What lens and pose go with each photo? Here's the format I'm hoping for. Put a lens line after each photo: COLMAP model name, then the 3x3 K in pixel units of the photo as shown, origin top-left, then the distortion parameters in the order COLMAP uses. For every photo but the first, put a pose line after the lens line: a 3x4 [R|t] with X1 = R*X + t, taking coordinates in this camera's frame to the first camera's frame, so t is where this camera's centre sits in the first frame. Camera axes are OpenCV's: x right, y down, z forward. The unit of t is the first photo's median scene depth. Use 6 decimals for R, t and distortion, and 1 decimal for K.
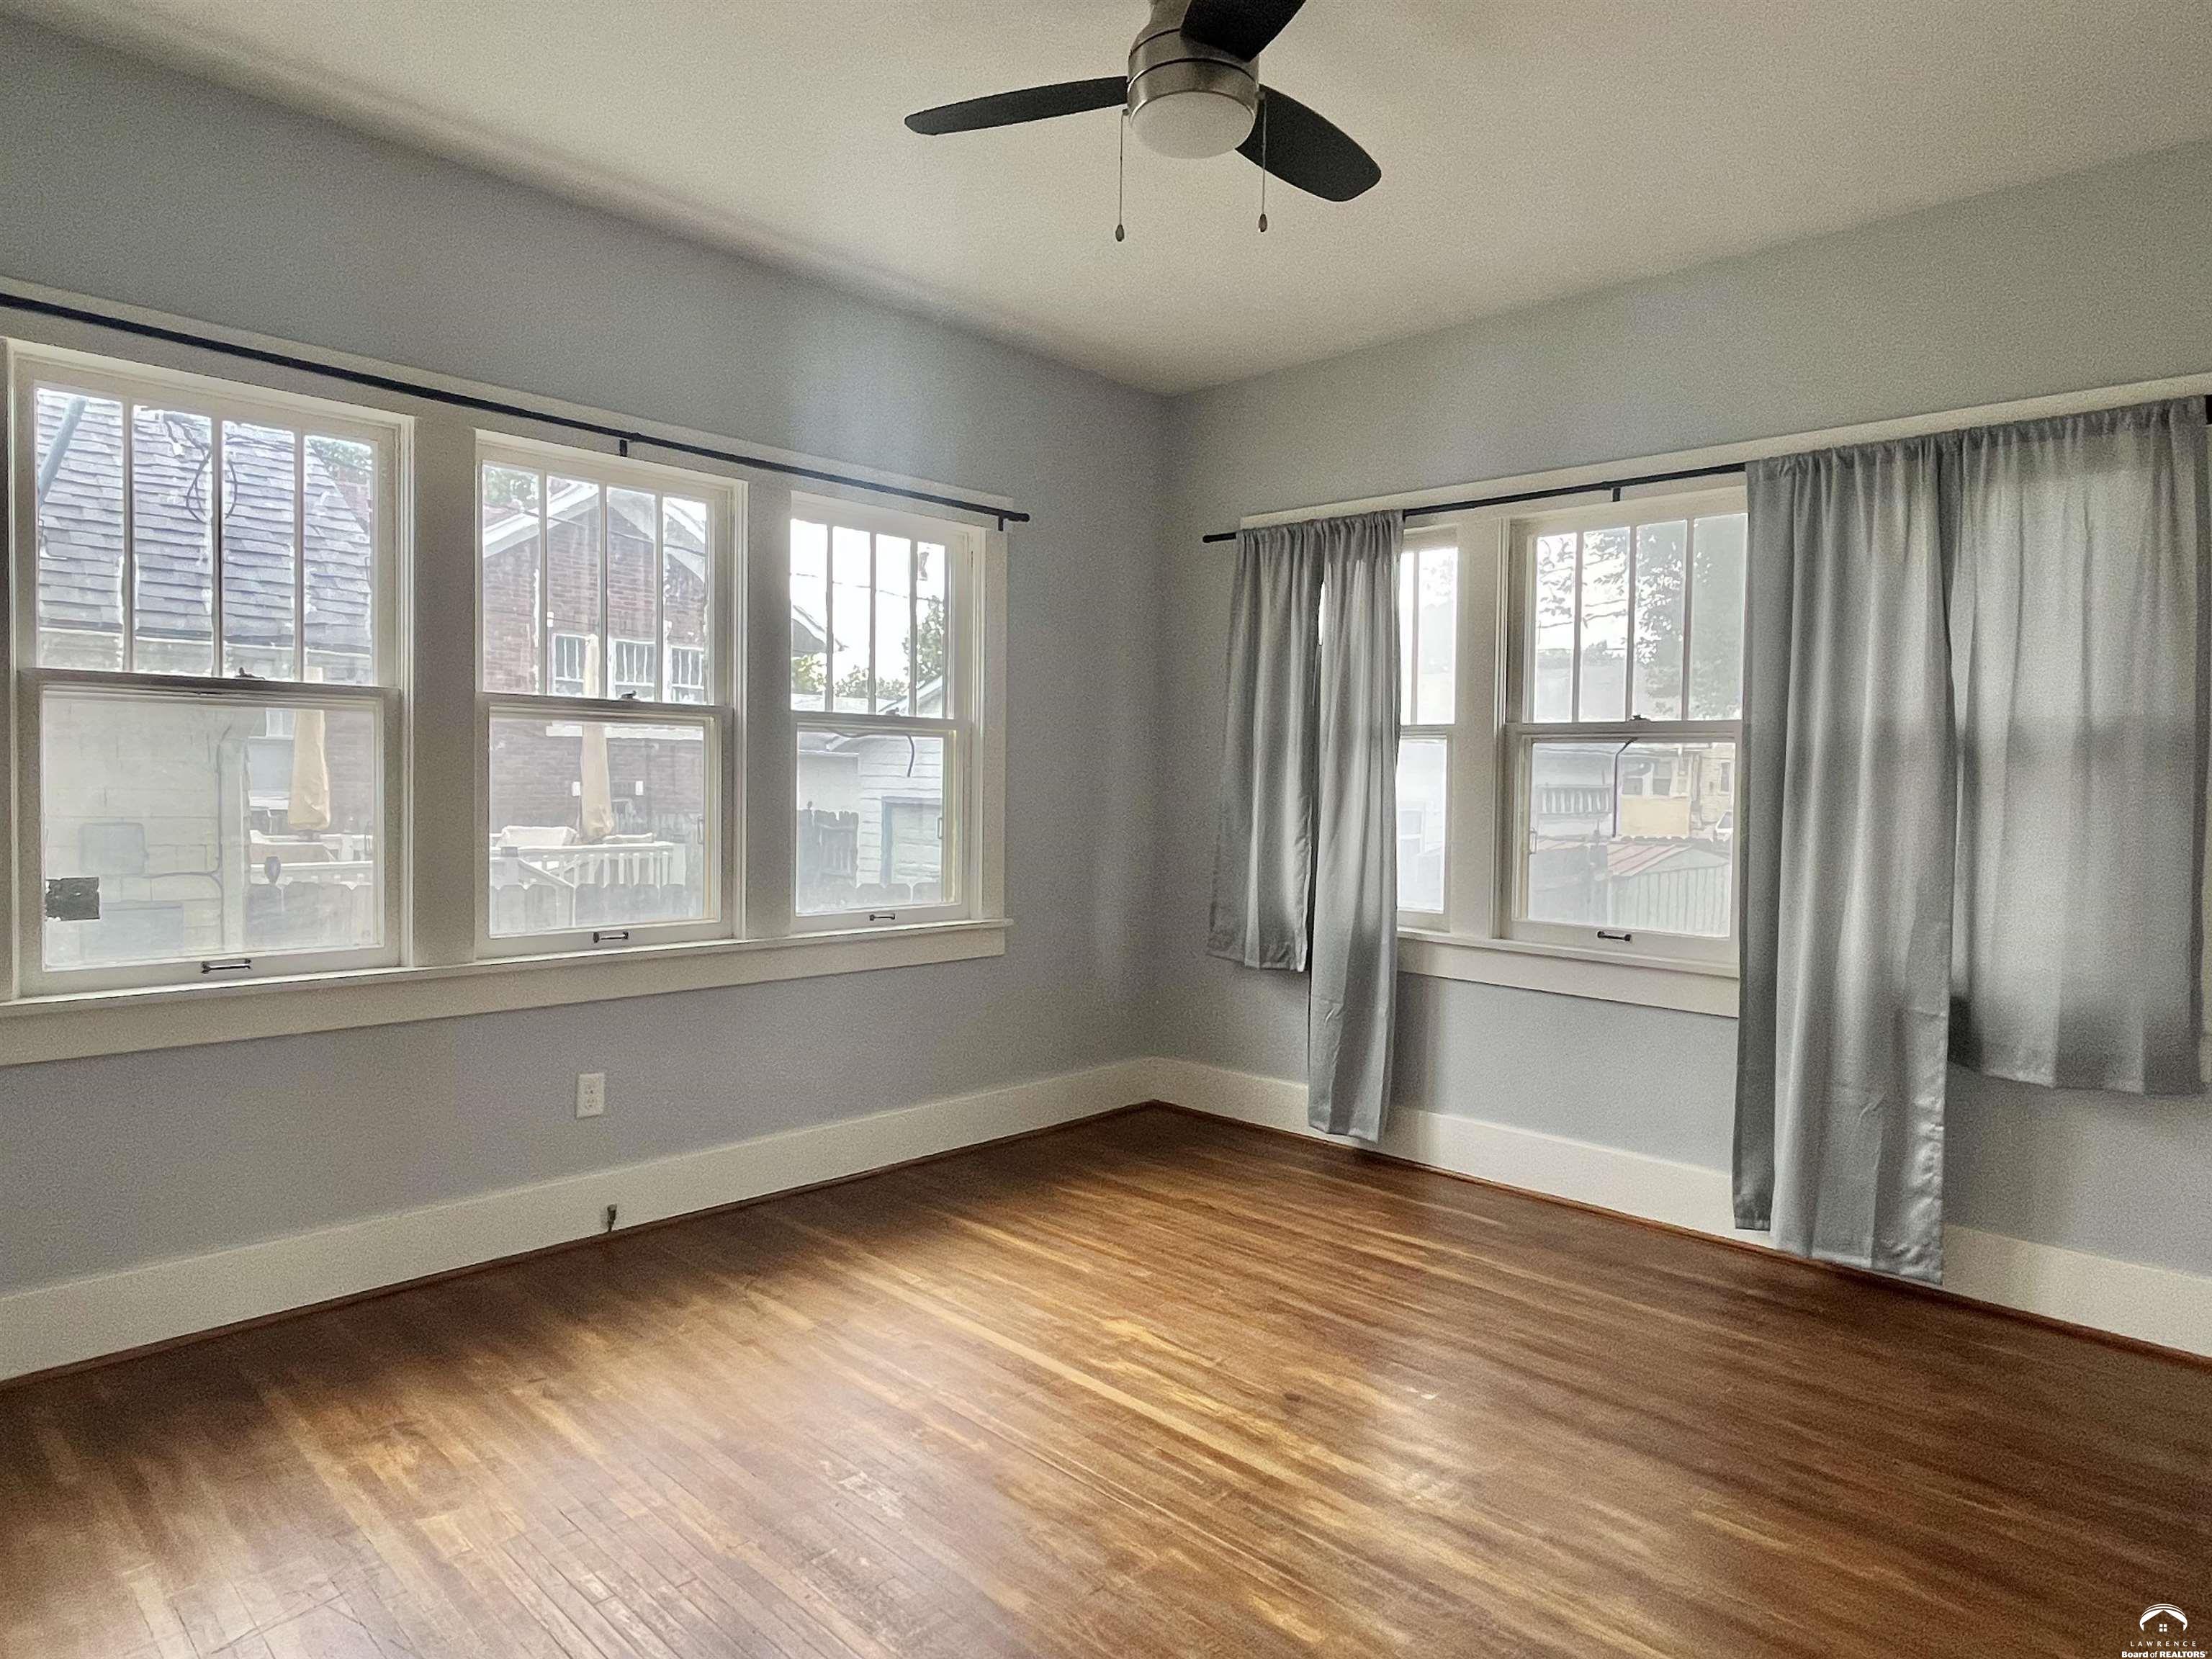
lens RADIAL K [[1312.0, 0, 1101.9], [0, 1312.0, 829.3], [0, 0, 1]] dist [-0.007497, 0.001992]
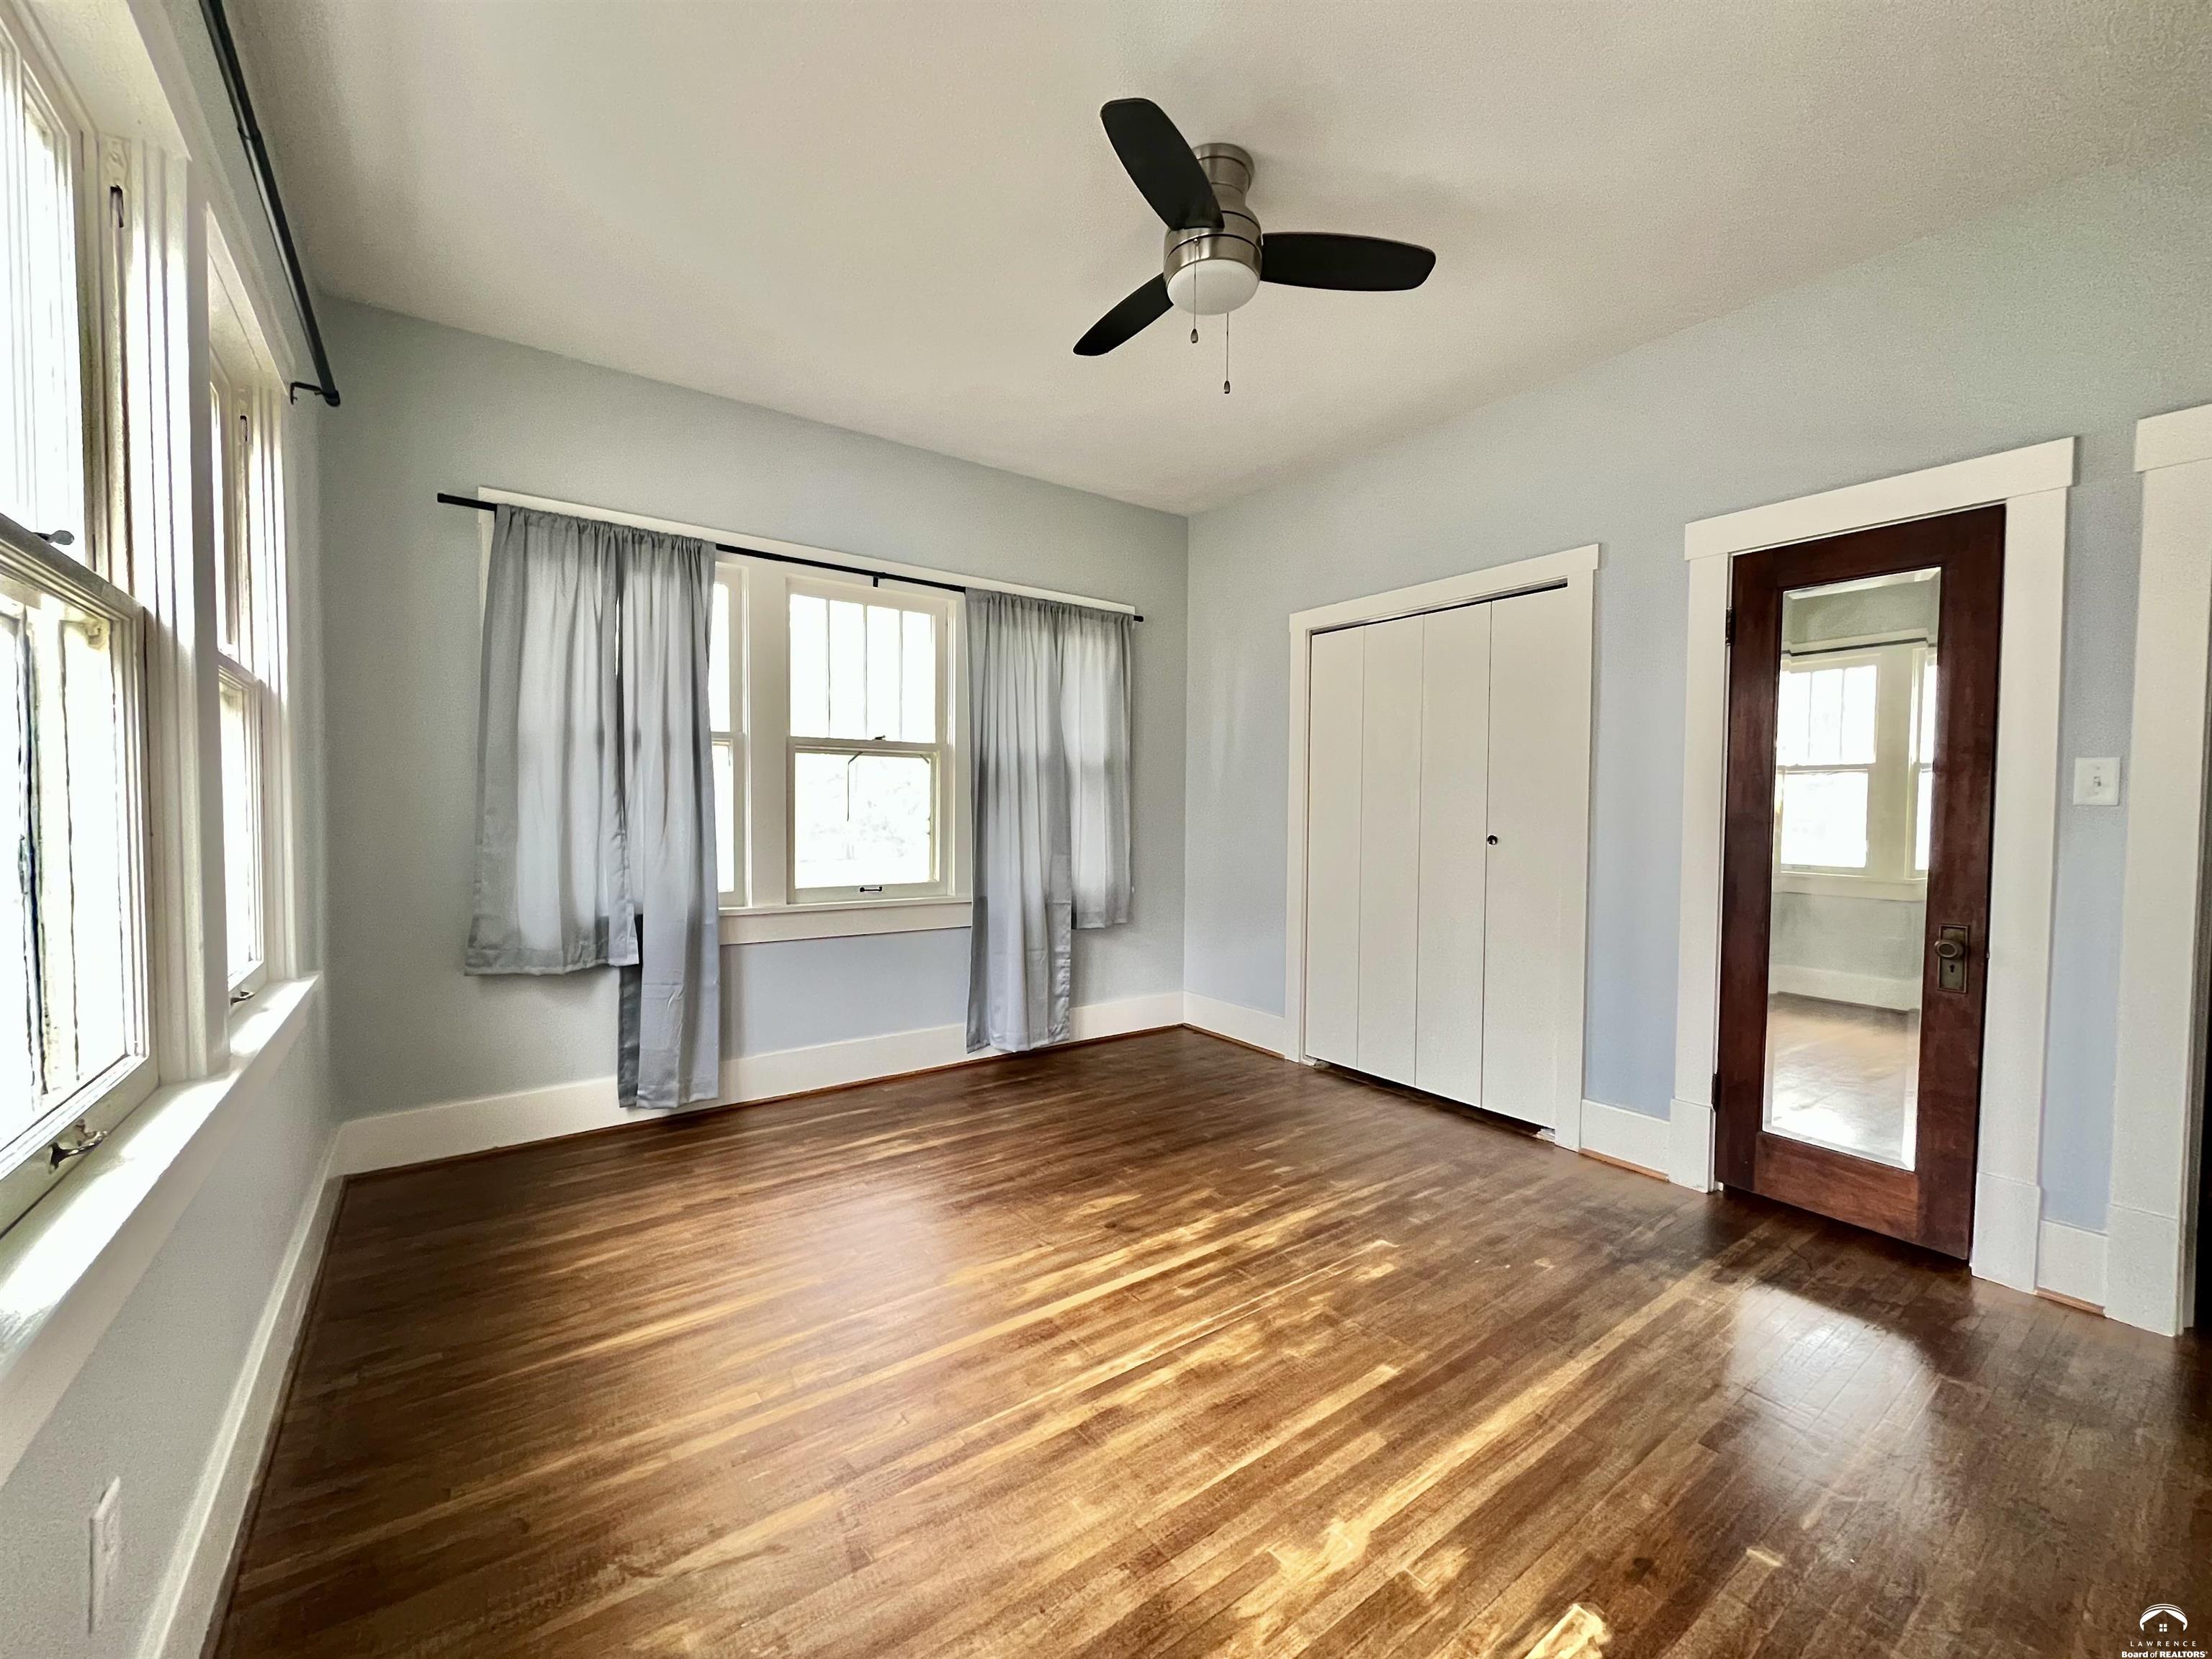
lens RADIAL K [[888.5, 0, 1099.4], [0, 888.5, 830.3], [0, 0, 1]] dist [-0.003893, -0.000670]
pose [[0.172204, -0.043321, 0.984108, -0.628628], [0.035436, 0.998658, 0.037761, -0.013114], [-0.984424, 0.028370, 0.173508, 0.698790]]
